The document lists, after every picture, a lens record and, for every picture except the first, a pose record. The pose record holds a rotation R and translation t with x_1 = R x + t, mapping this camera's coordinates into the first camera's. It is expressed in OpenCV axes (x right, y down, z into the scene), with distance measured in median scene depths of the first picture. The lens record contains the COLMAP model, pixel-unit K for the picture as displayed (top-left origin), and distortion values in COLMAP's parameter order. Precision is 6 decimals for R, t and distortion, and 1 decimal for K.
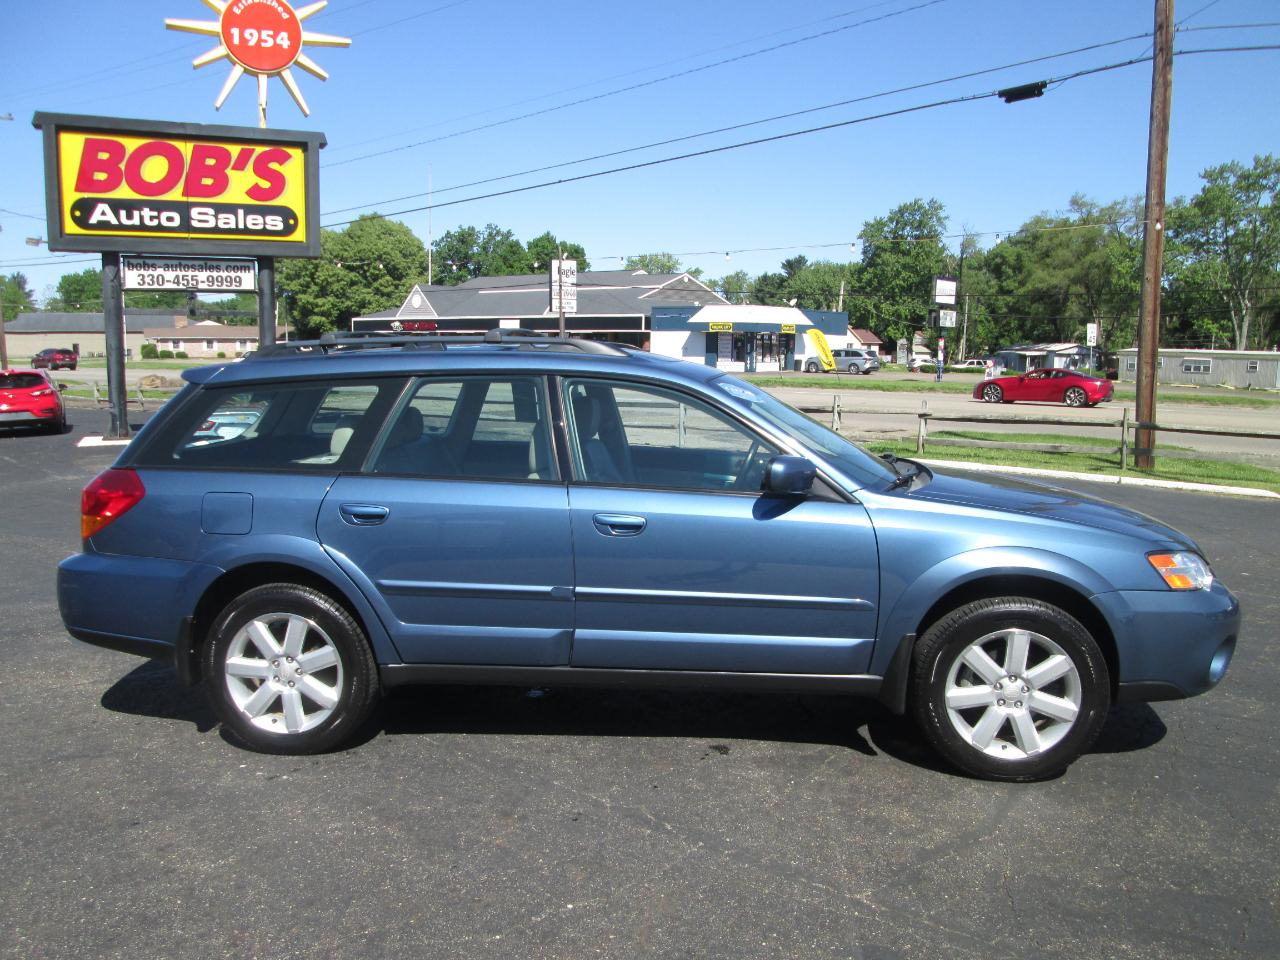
lens RADIAL K [[1104.2, 0, 634.6], [0, 1104.2, 449.7], [0, 0, 1]] dist [-0.035863, 0.037563]
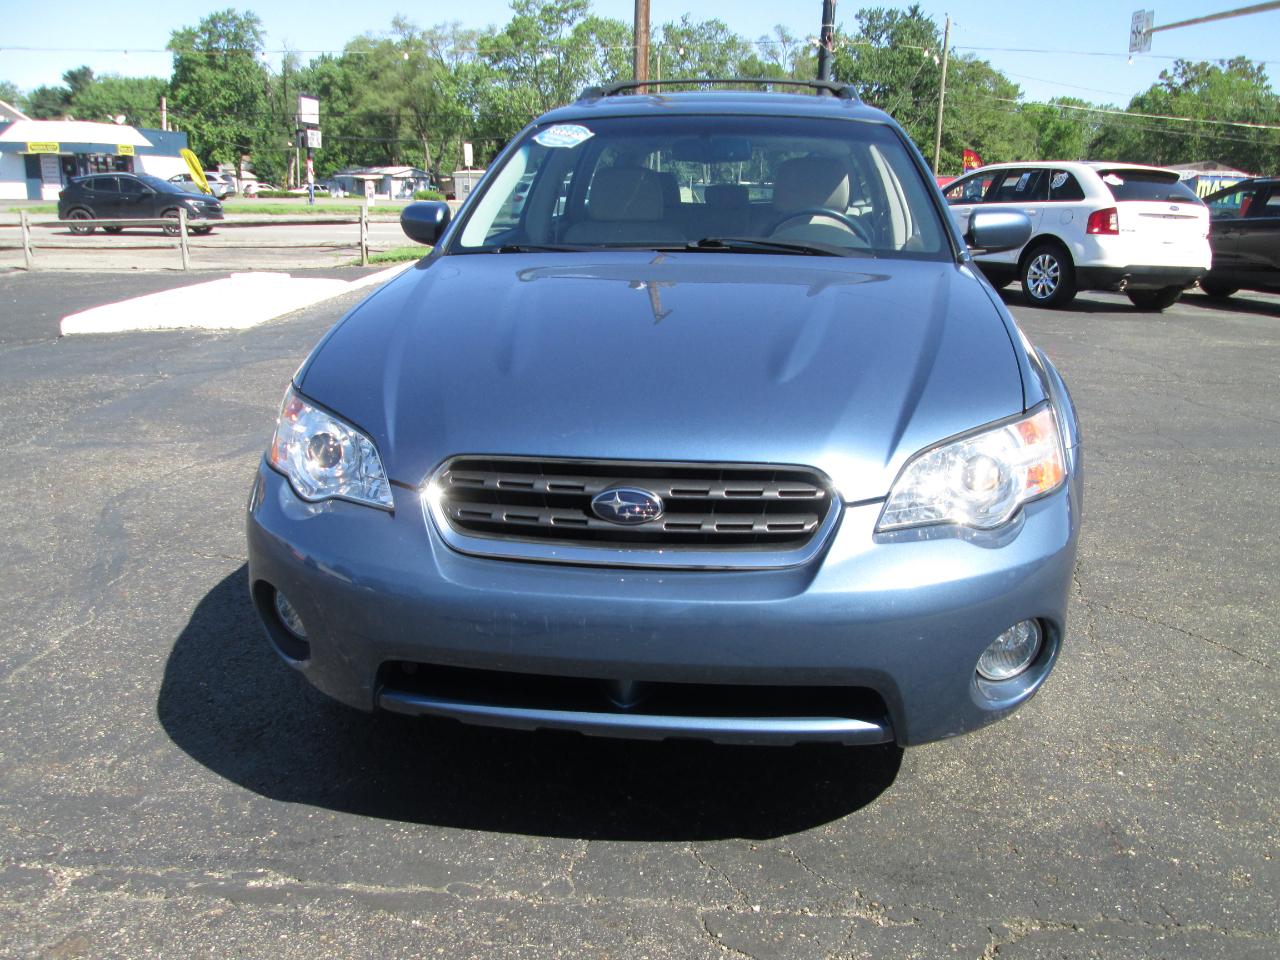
lens RADIAL K [[1101.9, 0, 681.4], [0, 1101.9, 459.4], [0, 0, 1]] dist [-0.050511, 0.043573]
pose [[0.799919, -0.153337, 0.580187, -0.045559], [0.057630, 0.981965, 0.180067, 0.003555], [-0.597334, -0.110603, 0.794329, 0.000672]]
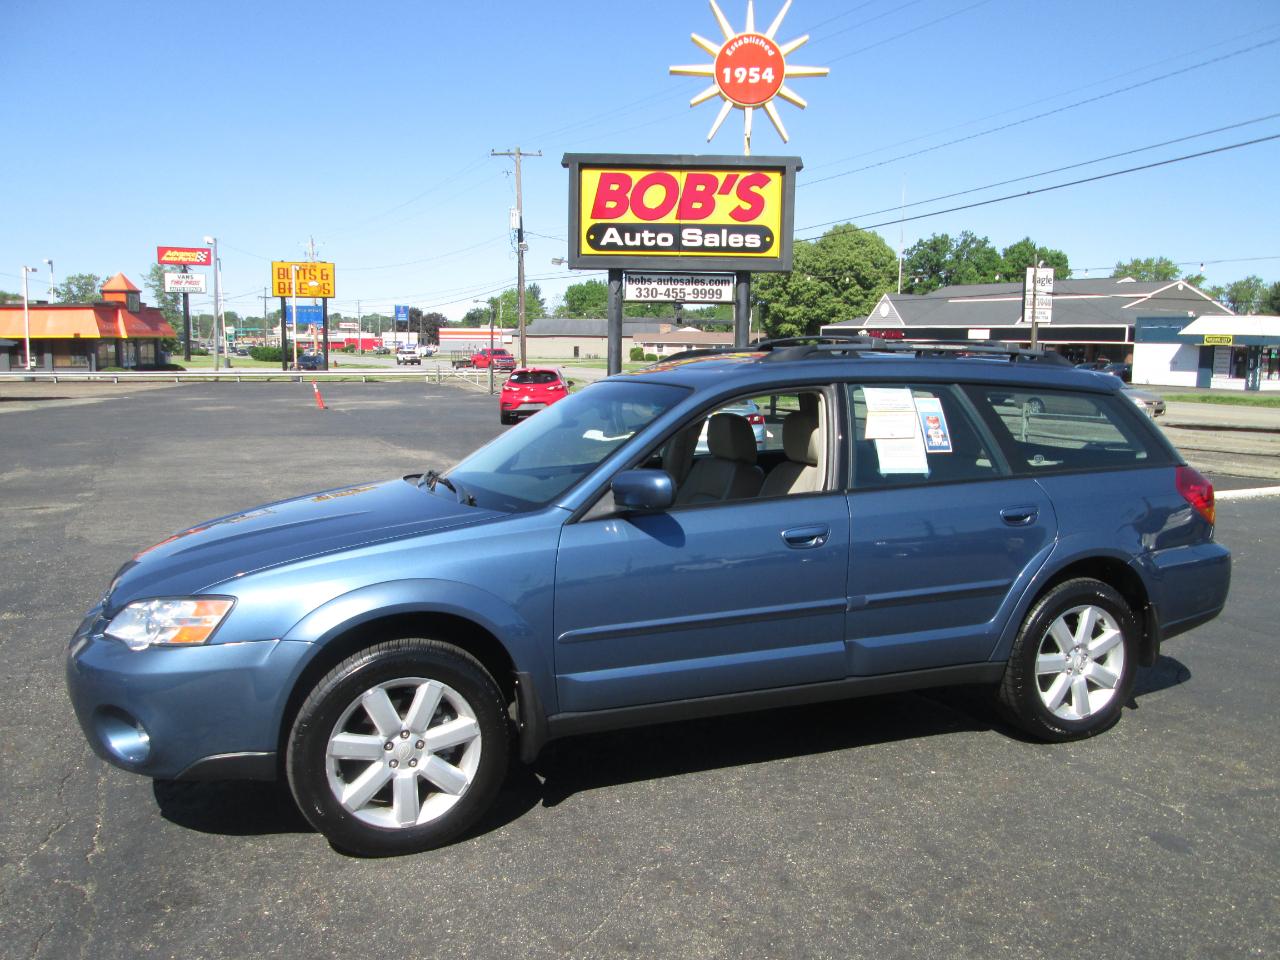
lens RADIAL K [[1104.2, 0, 634.6], [0, 1104.2, 449.7], [0, 0, 1]] dist [-0.035863, 0.037563]
pose [[0.914504, 0.051009, -0.401349, 0.004751], [-0.053913, 0.998537, 0.004063, 0.001216], [0.400969, 0.017922, 0.915916, -0.014617]]
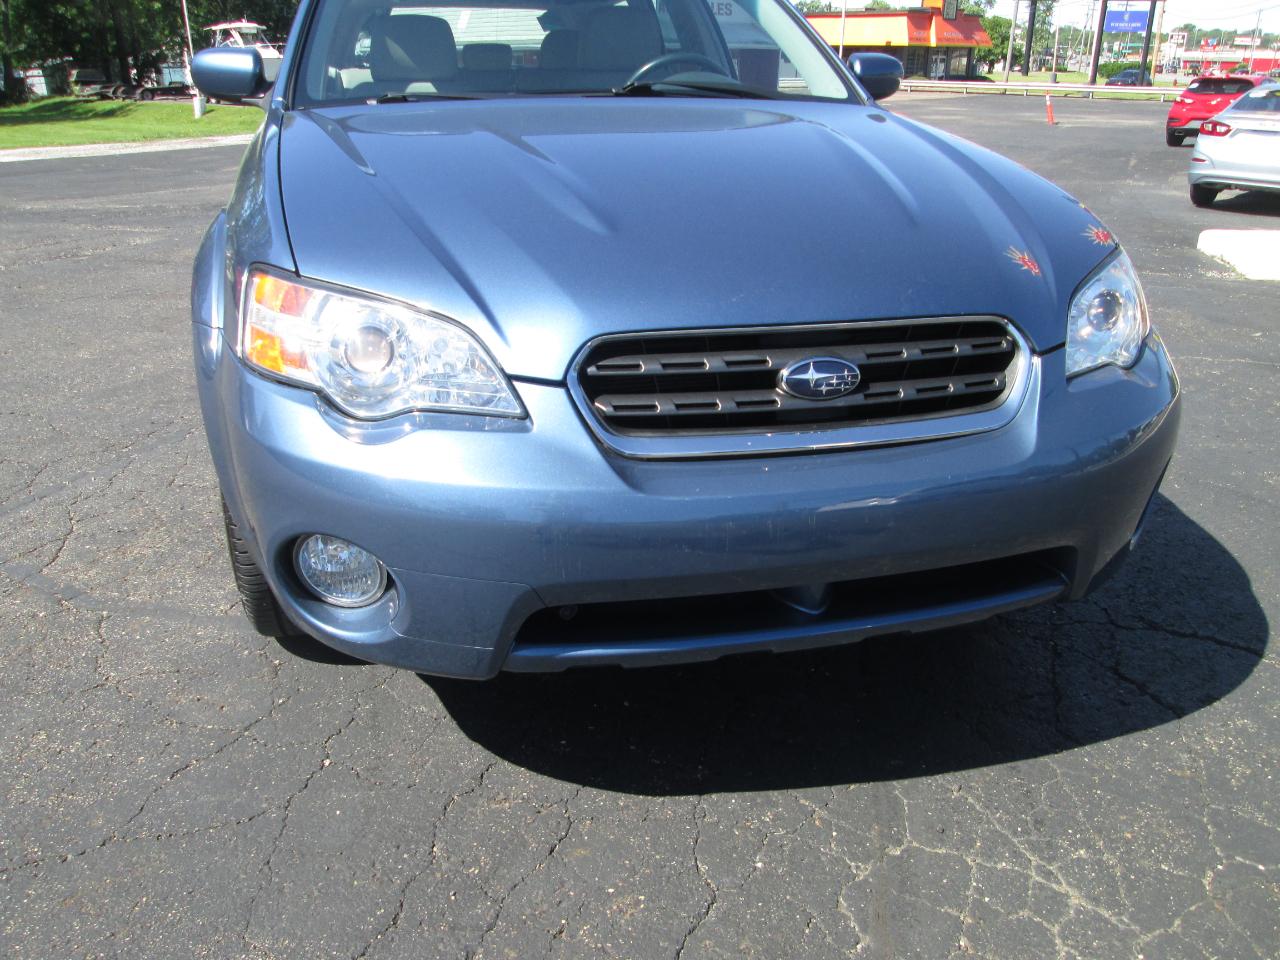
lens RADIAL K [[1097.0, 0, 636.2], [0, 1097.0, 468.4], [0, 0, 1]] dist [-0.074121, 0.082518]
pose [[0.379379, 0.344509, -0.858711, 0.043600], [-0.115751, 0.938475, 0.325371, 0.000346], [0.917972, -0.024042, 0.395915, 0.046015]]
